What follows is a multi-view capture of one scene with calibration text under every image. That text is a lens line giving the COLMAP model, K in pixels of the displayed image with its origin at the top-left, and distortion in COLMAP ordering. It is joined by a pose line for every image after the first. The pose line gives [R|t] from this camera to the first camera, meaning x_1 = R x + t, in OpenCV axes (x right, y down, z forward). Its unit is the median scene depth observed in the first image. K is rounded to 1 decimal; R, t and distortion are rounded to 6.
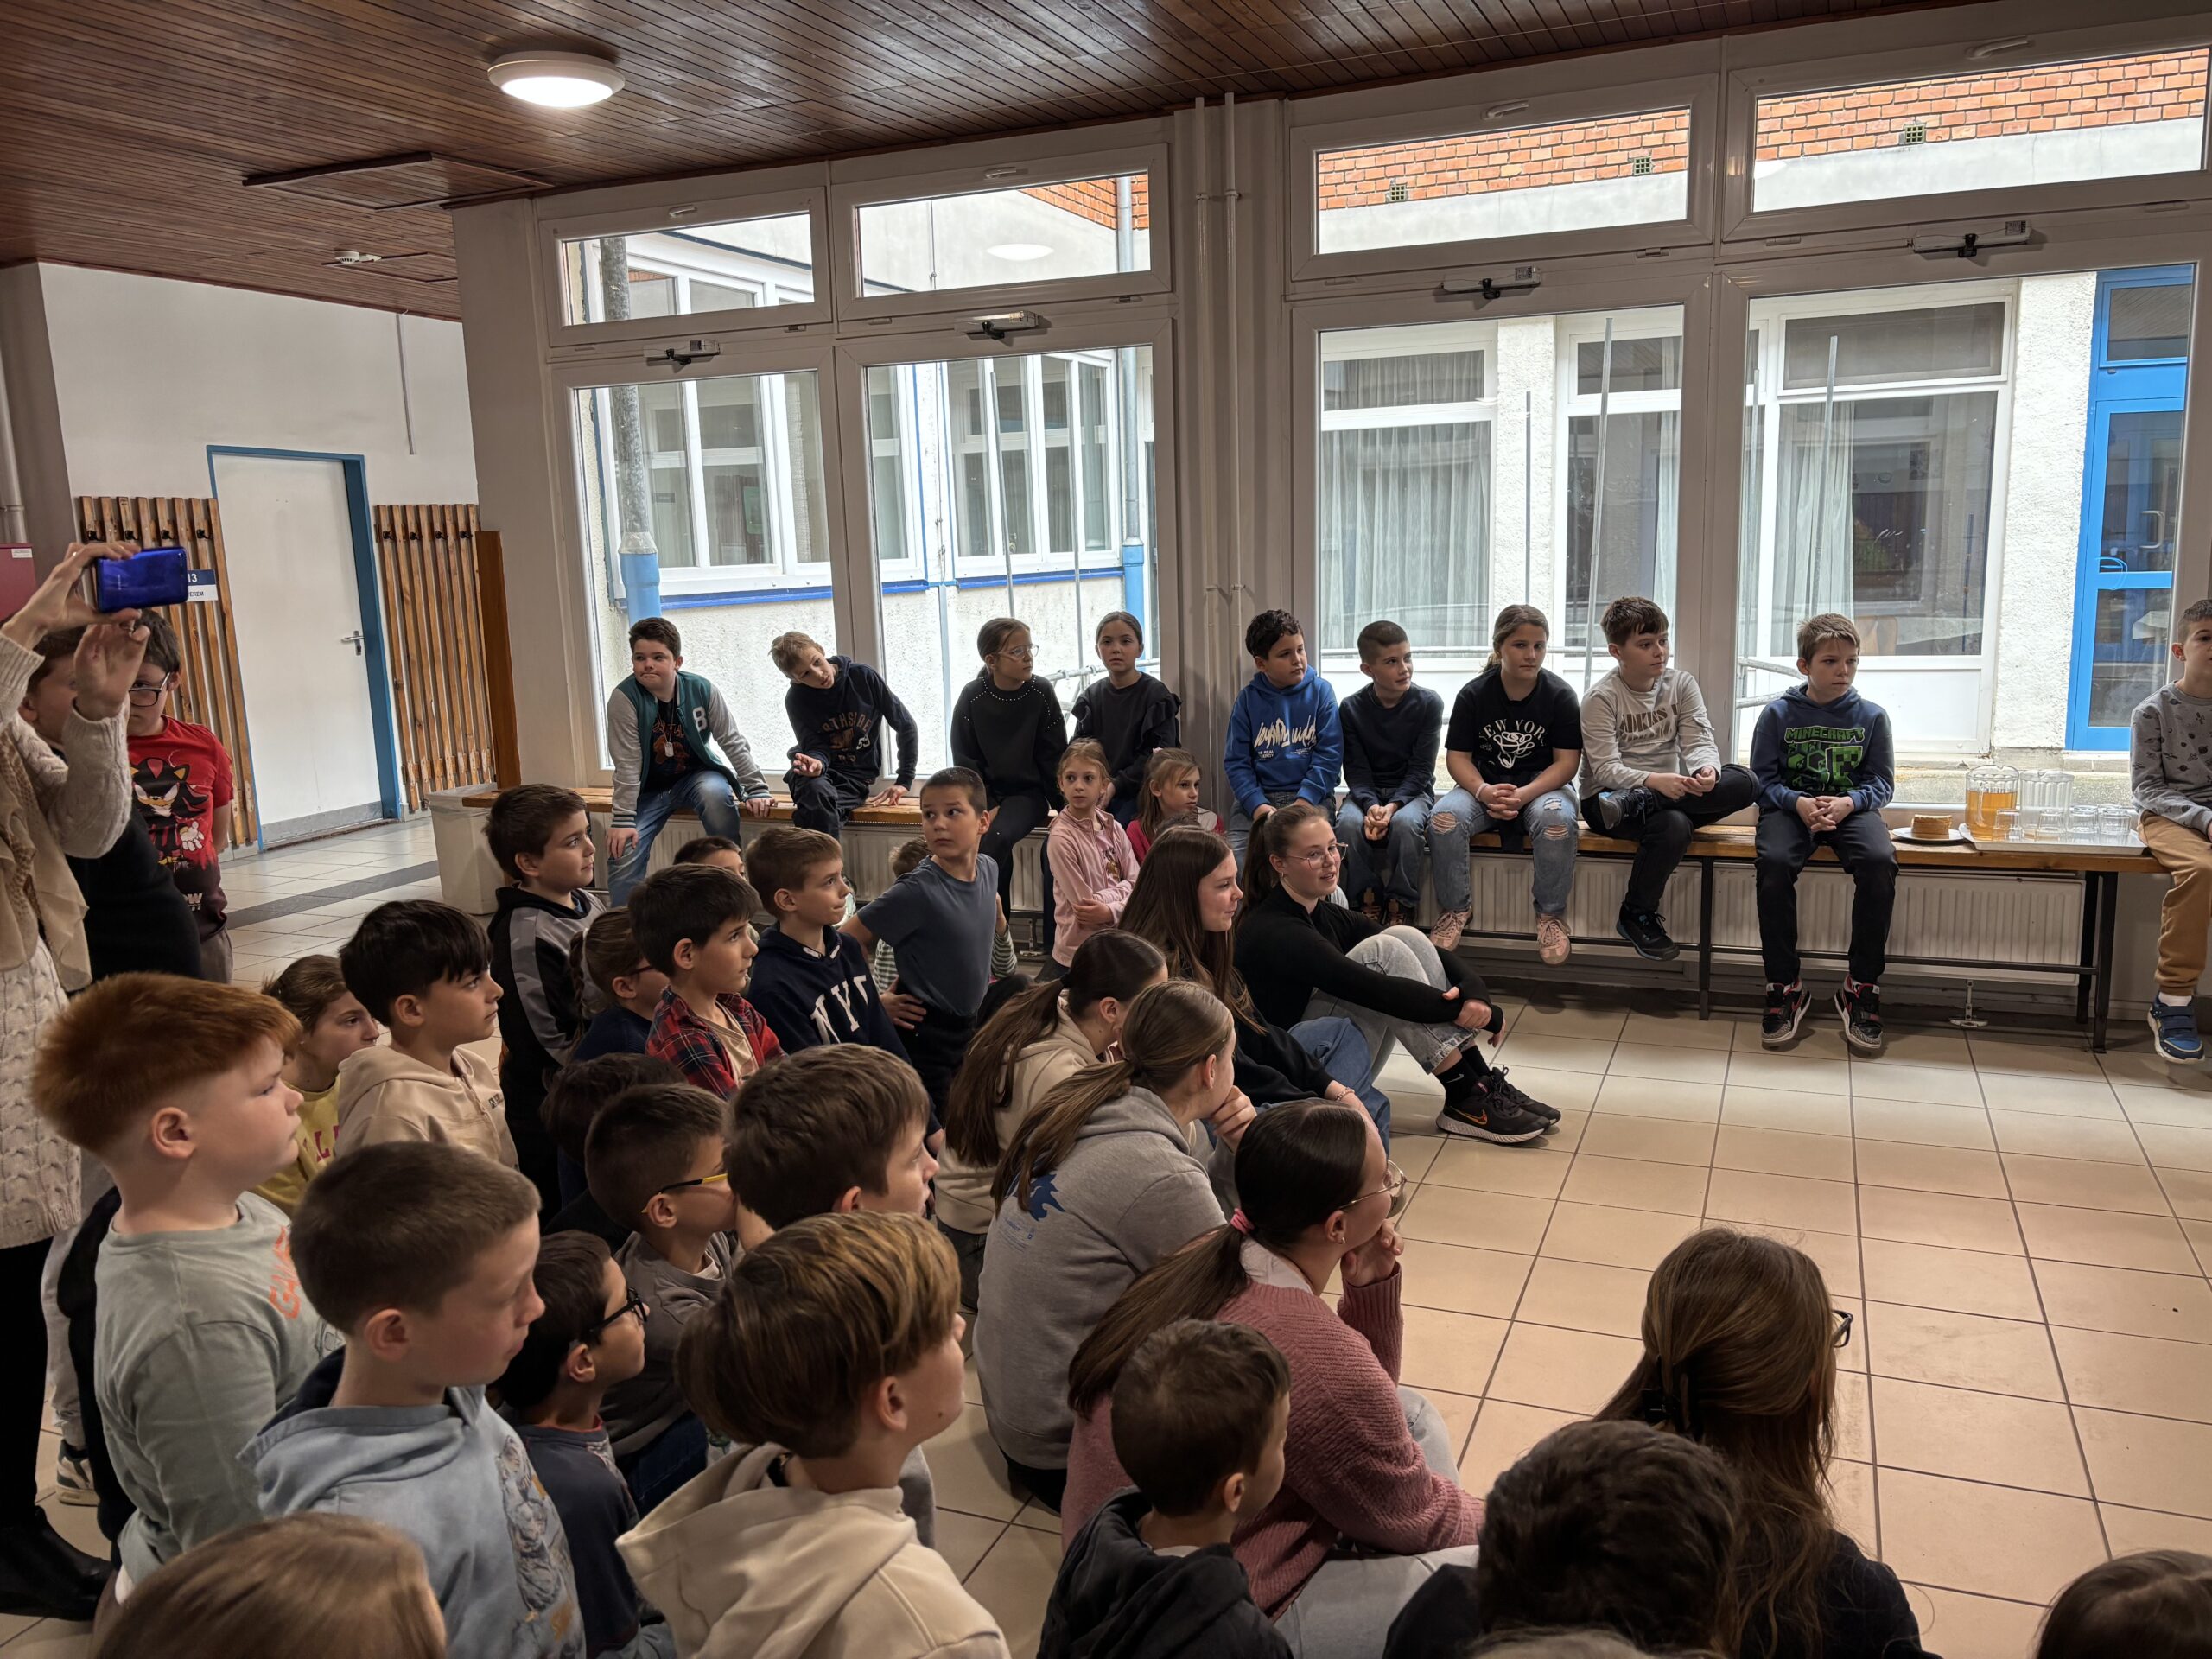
lens RADIAL K [[1693.4, 0, 1124.1], [0, 1693.4, 831.6], [0, 0, 1]] dist [0.060211, -0.075500]
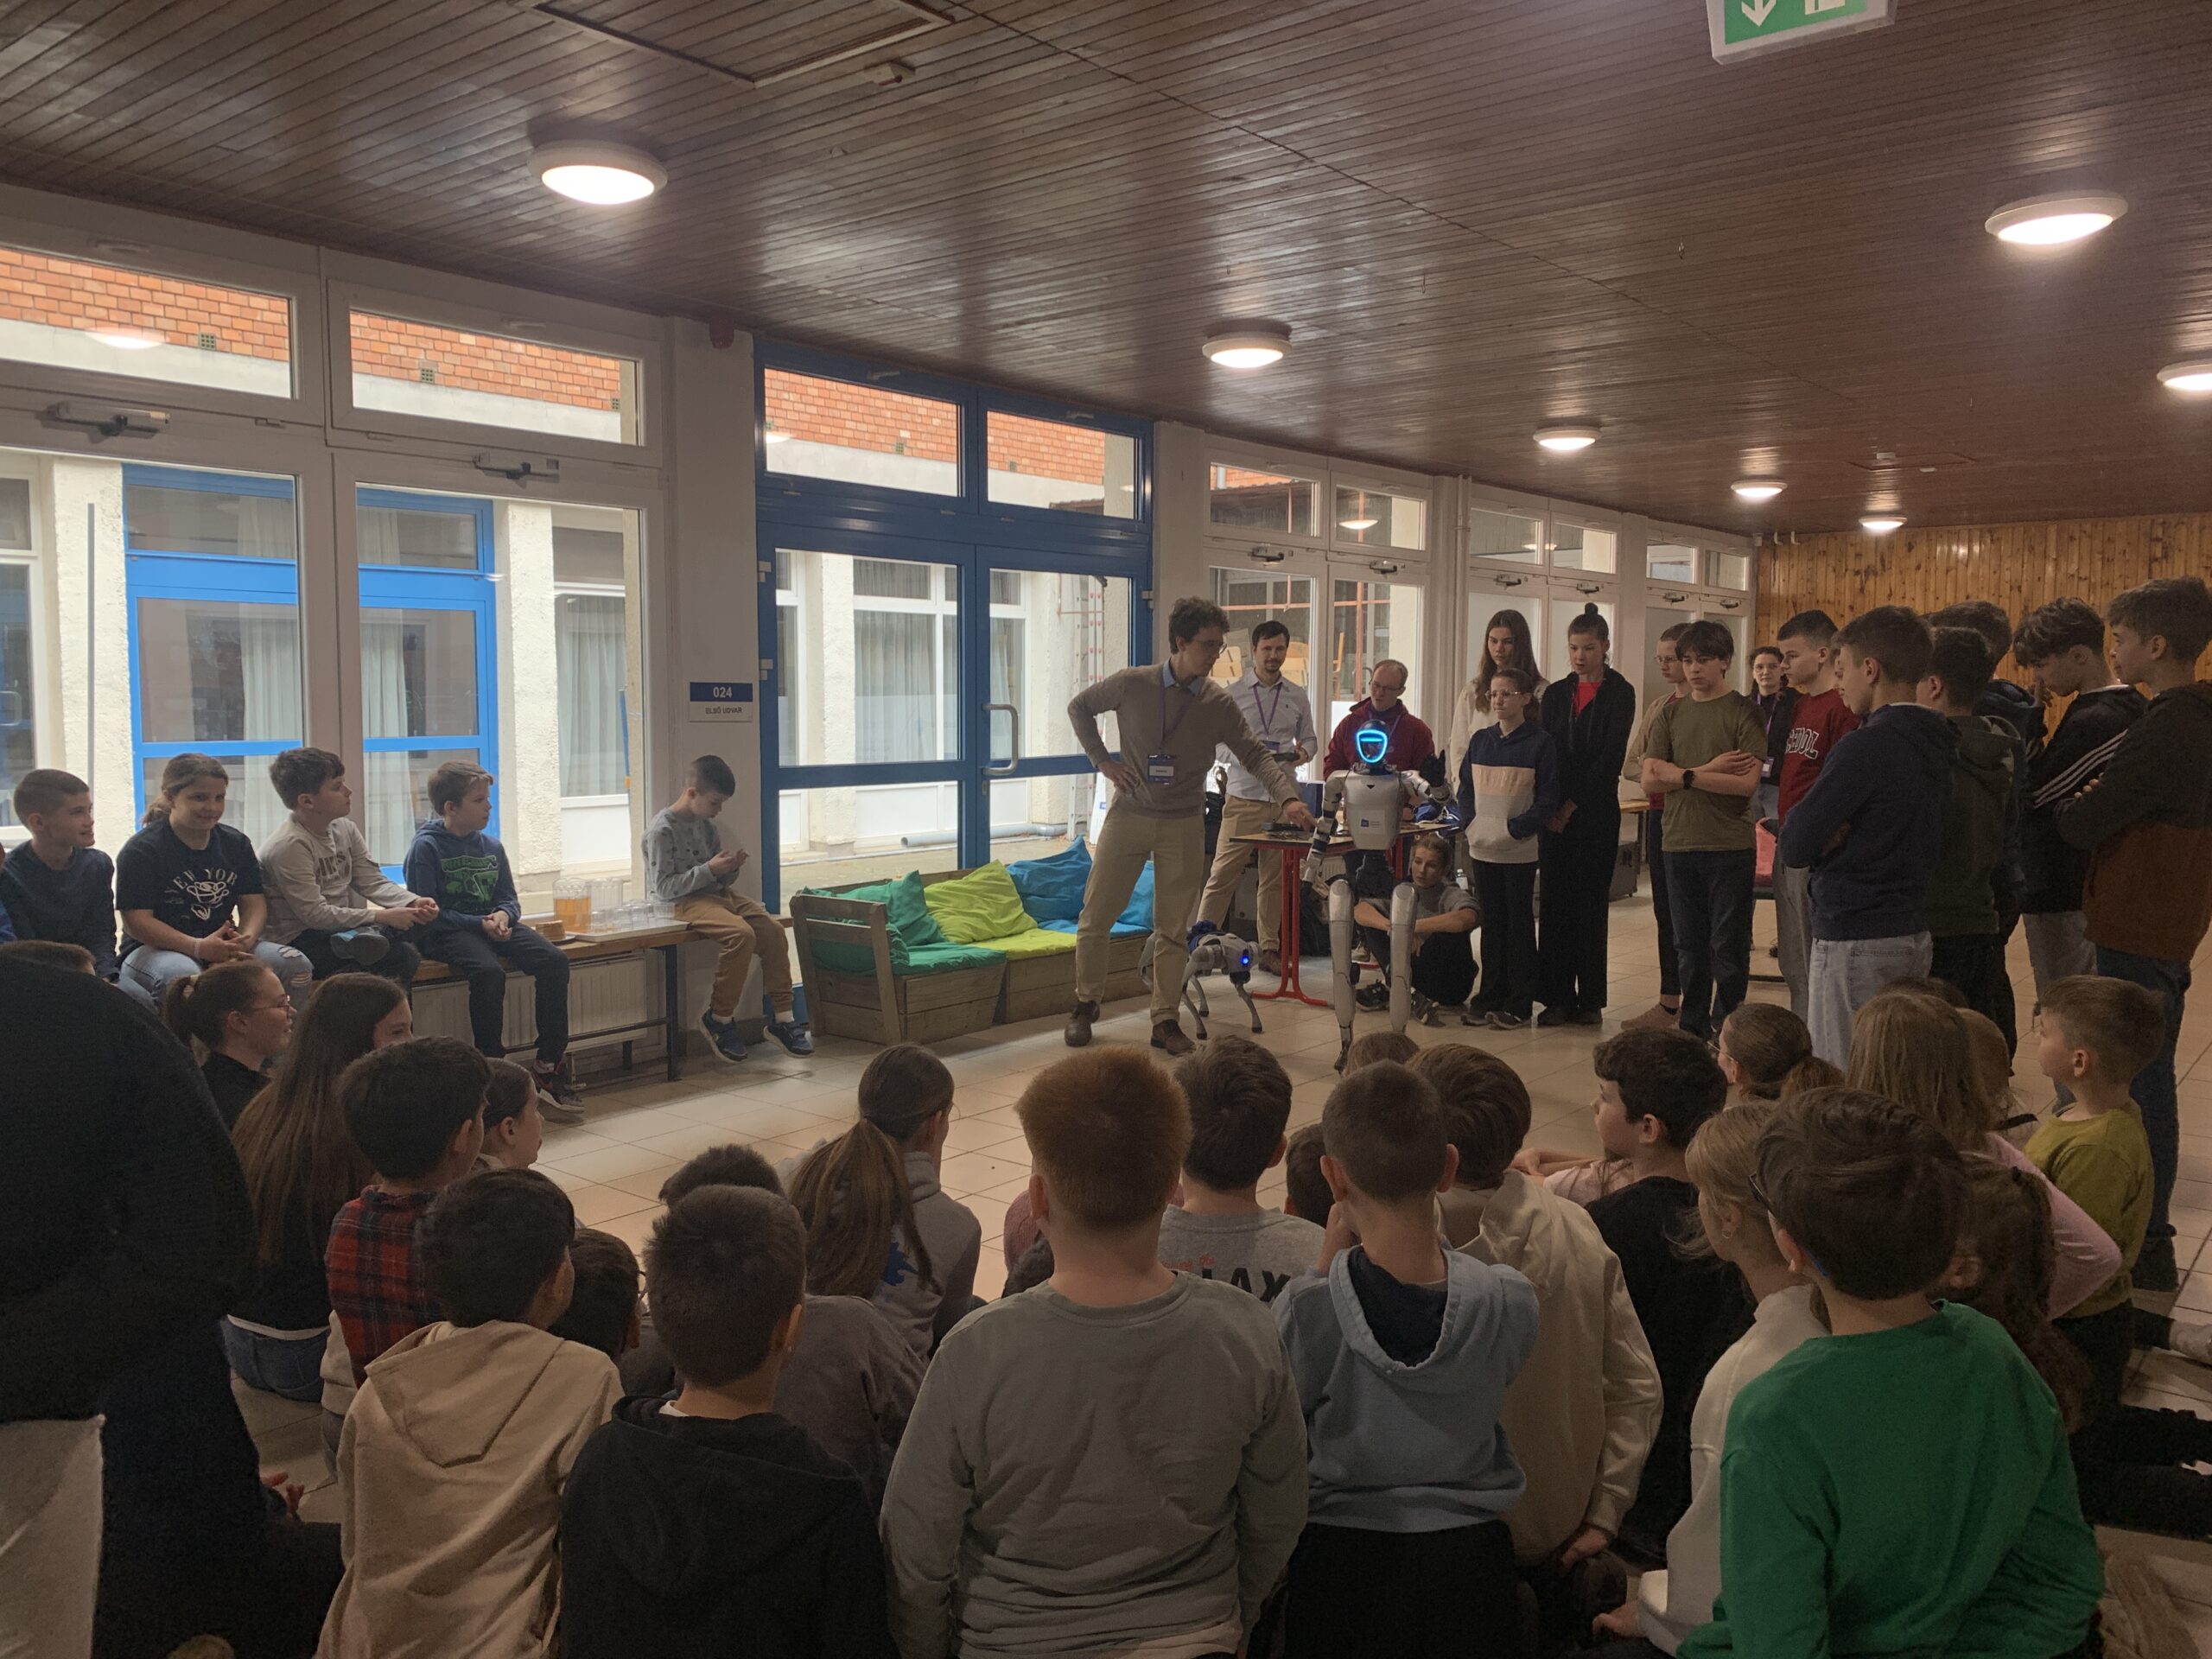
lens RADIAL K [[1692.8, 0, 1098.9], [0, 1692.8, 833.6], [0, 0, 1]] dist [0.028320, 0.000518]
pose [[0.296503, -0.048306, 0.953809, -0.524000], [0.151131, 0.988509, 0.003083, -0.013897], [-0.942998, 0.143236, 0.300397, 0.225753]]
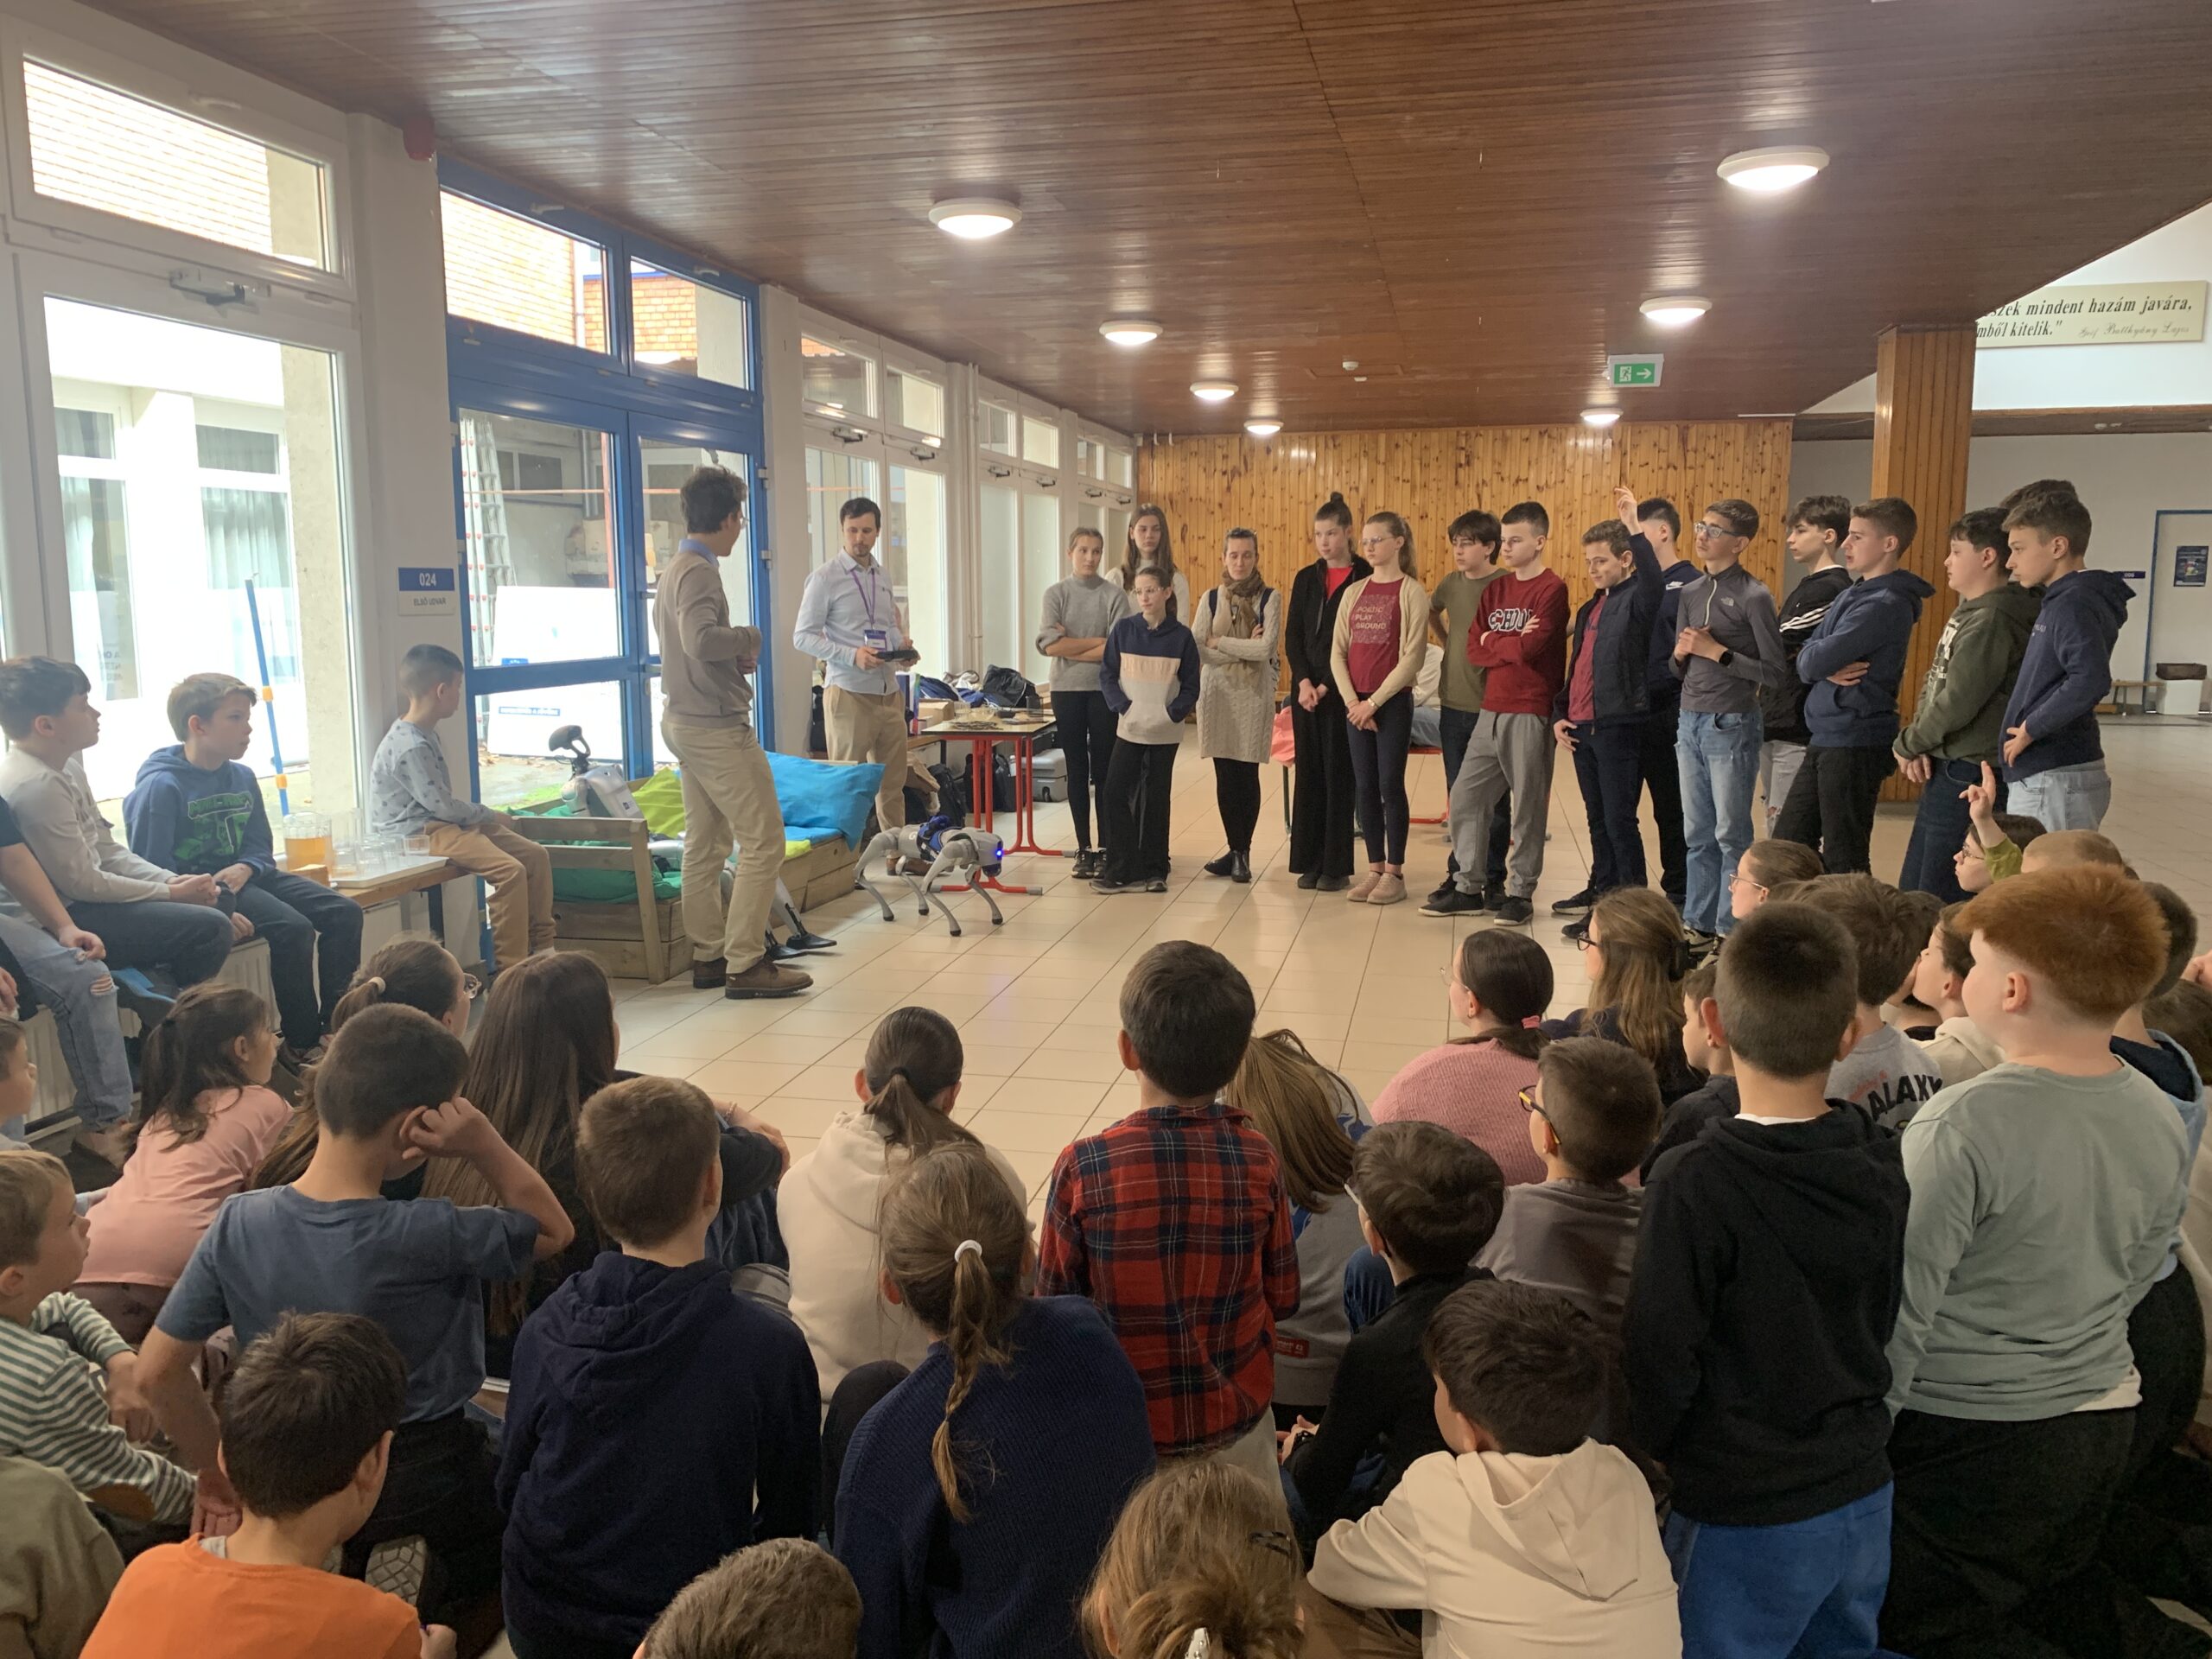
lens RADIAL K [[1703.7, 0, 1073.4], [0, 1703.7, 814.2], [0, 0, 1]] dist [0.068984, -0.087002]
pose [[-0.155205, -0.100713, 0.982735, -0.526982], [0.176410, 0.975974, 0.127881, -0.078828], [-0.972004, 0.193212, -0.133709, 0.629119]]
